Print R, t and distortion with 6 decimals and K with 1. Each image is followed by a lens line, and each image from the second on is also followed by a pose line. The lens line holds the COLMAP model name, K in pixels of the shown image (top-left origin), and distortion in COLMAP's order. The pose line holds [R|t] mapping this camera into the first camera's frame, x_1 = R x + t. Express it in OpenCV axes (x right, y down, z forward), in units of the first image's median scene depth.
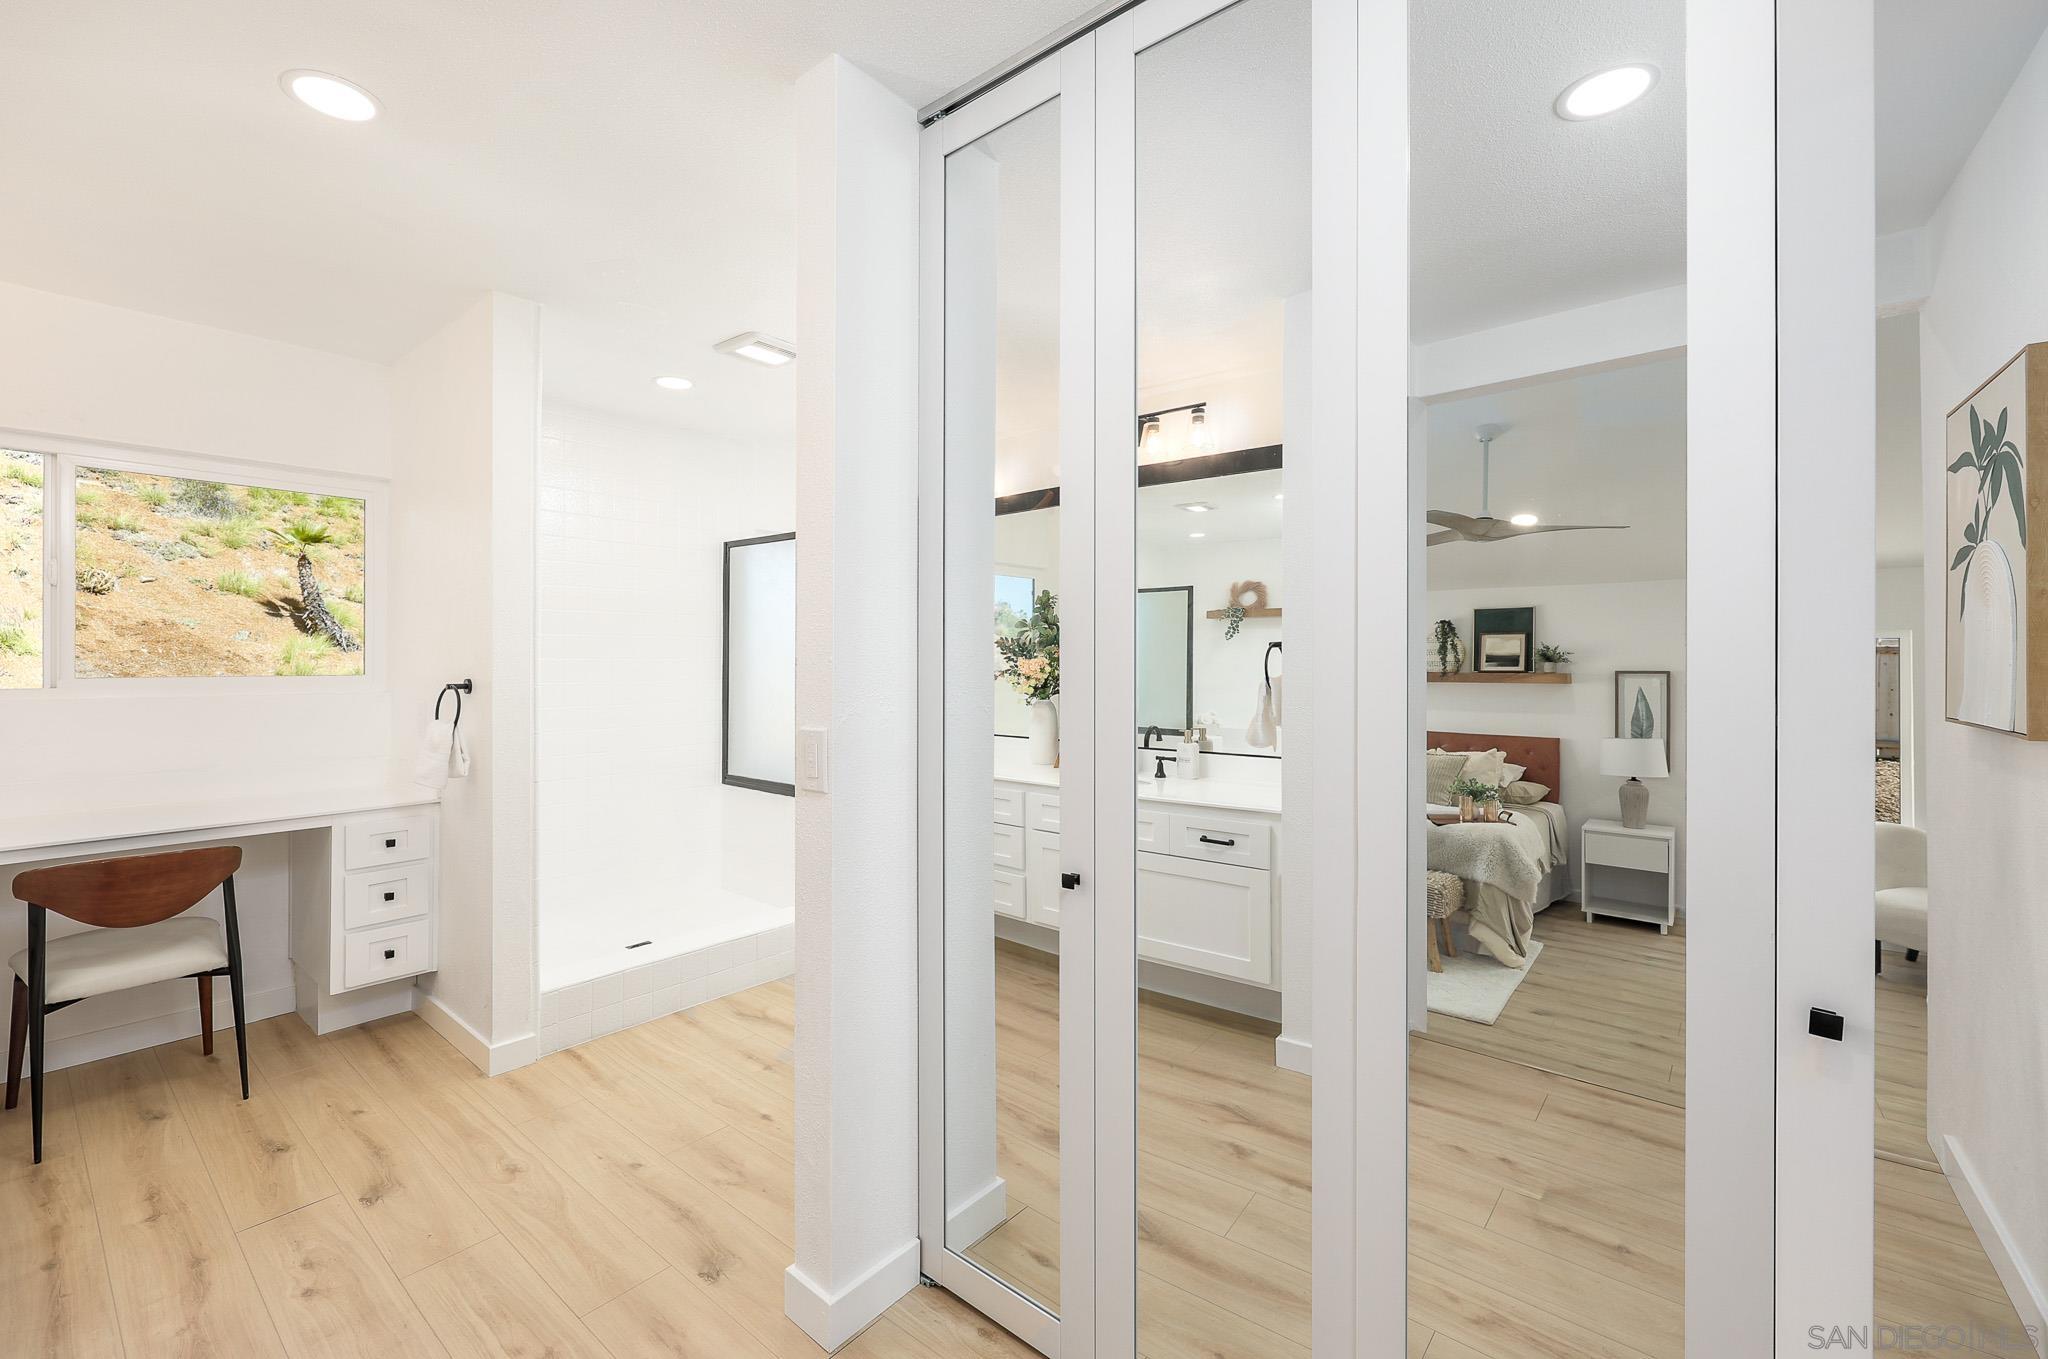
lens RADIAL K [[838.1, 0, 1021.6], [0, 838.1, 664.6], [0, 0, 1]] dist [-0.000003, 0.001827]
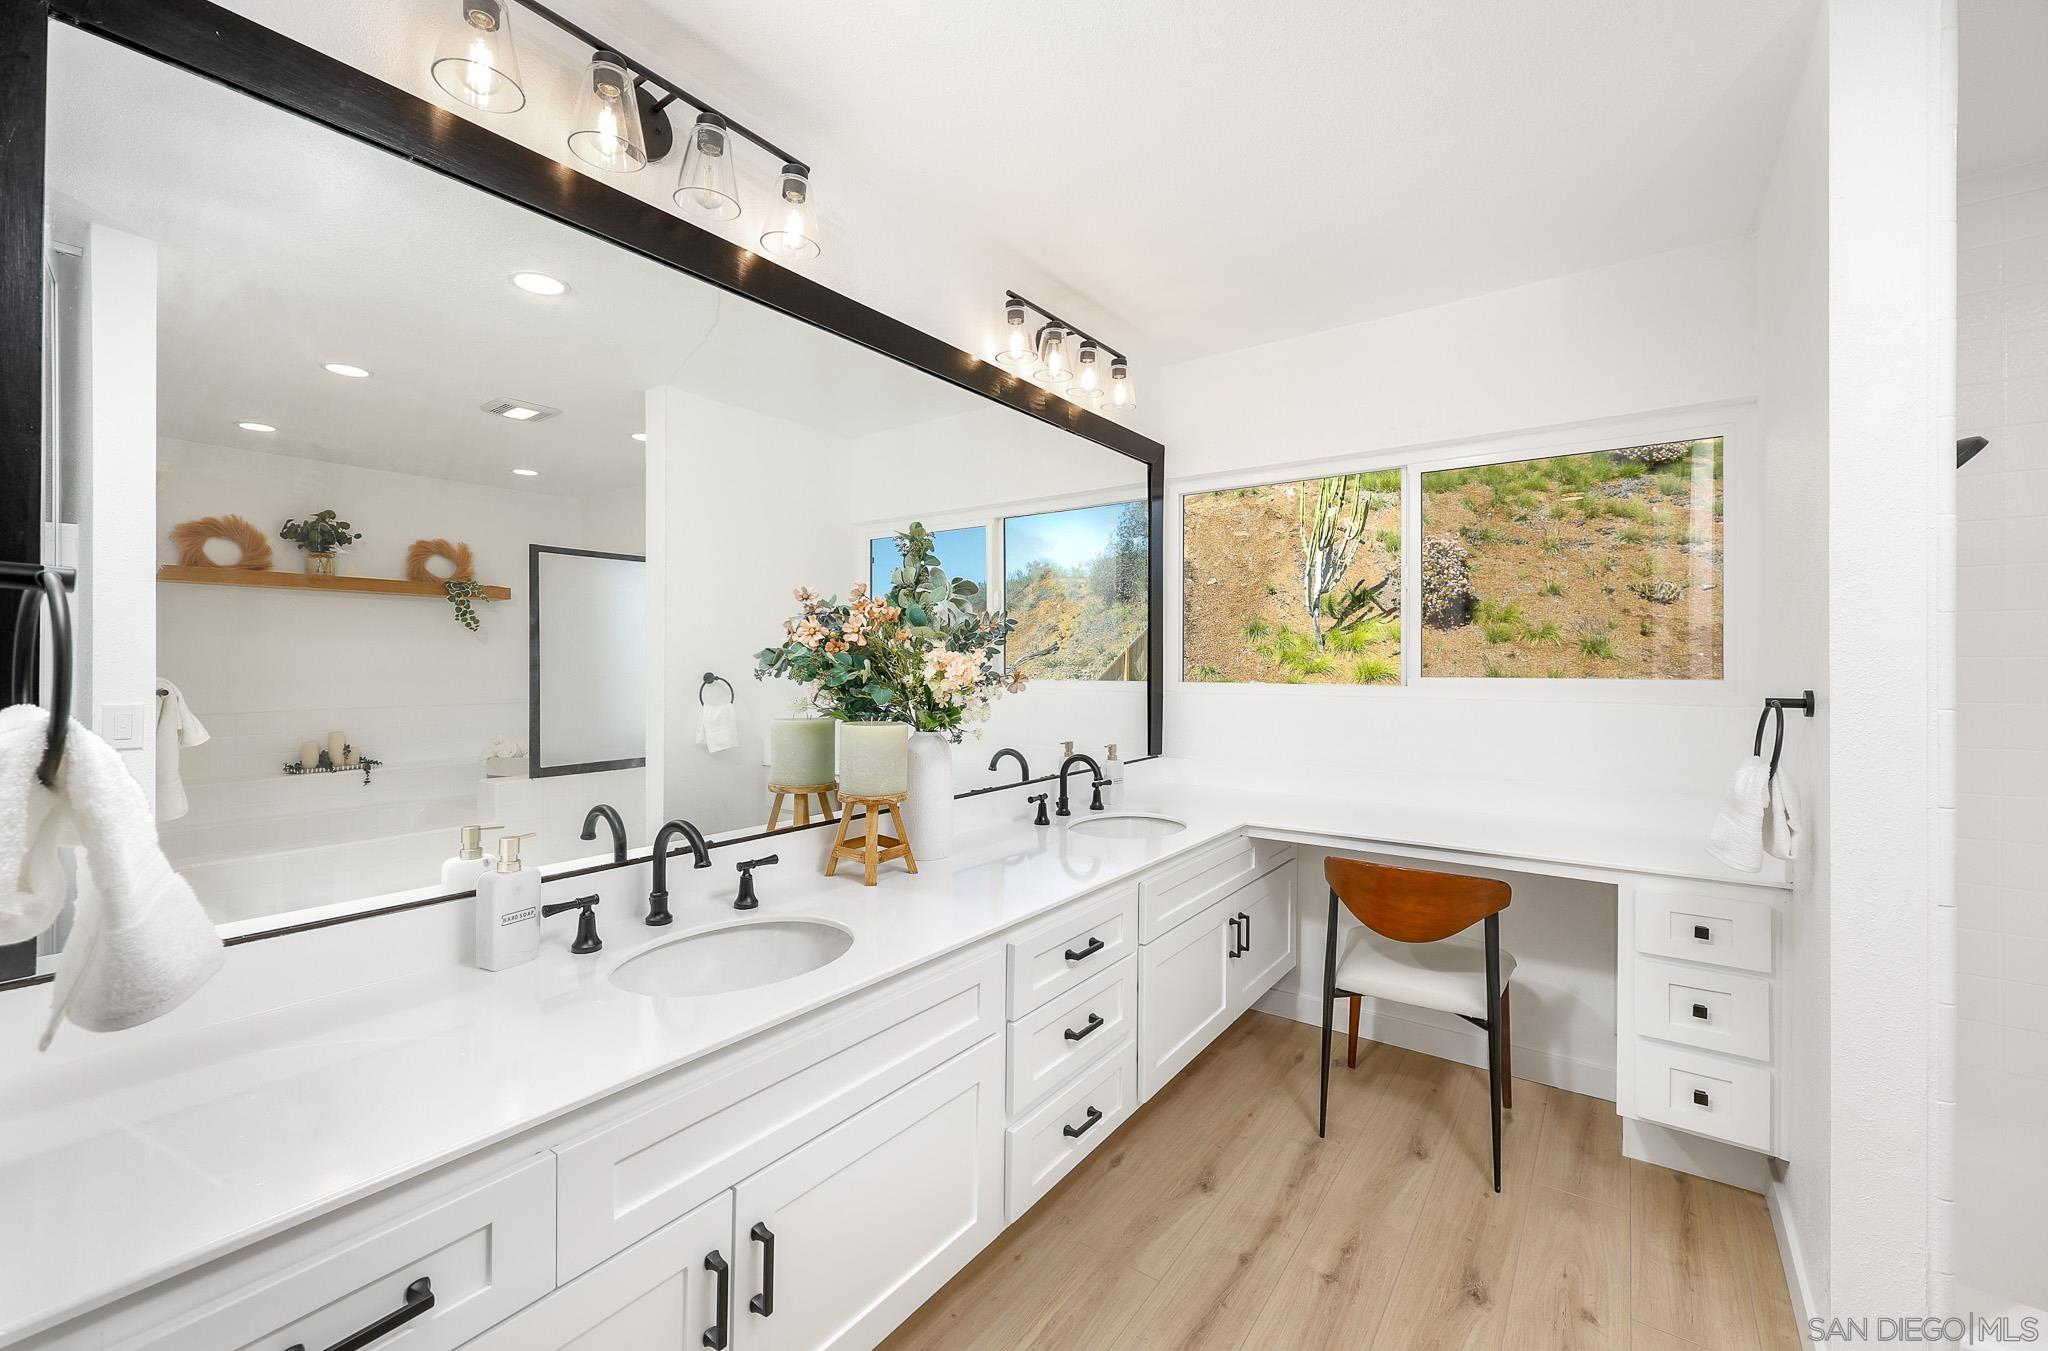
lens RADIAL K [[824.3, 0, 1027.7], [0, 824.3, 660.7], [0, 0, 1]] dist [0.002805, 0.000174]
pose [[0.027598, -0.002297, -0.999616, -0.120950], [-0.007447, 0.999969, -0.002504, 0.001577], [0.999591, 0.007514, 0.027580, 0.498403]]
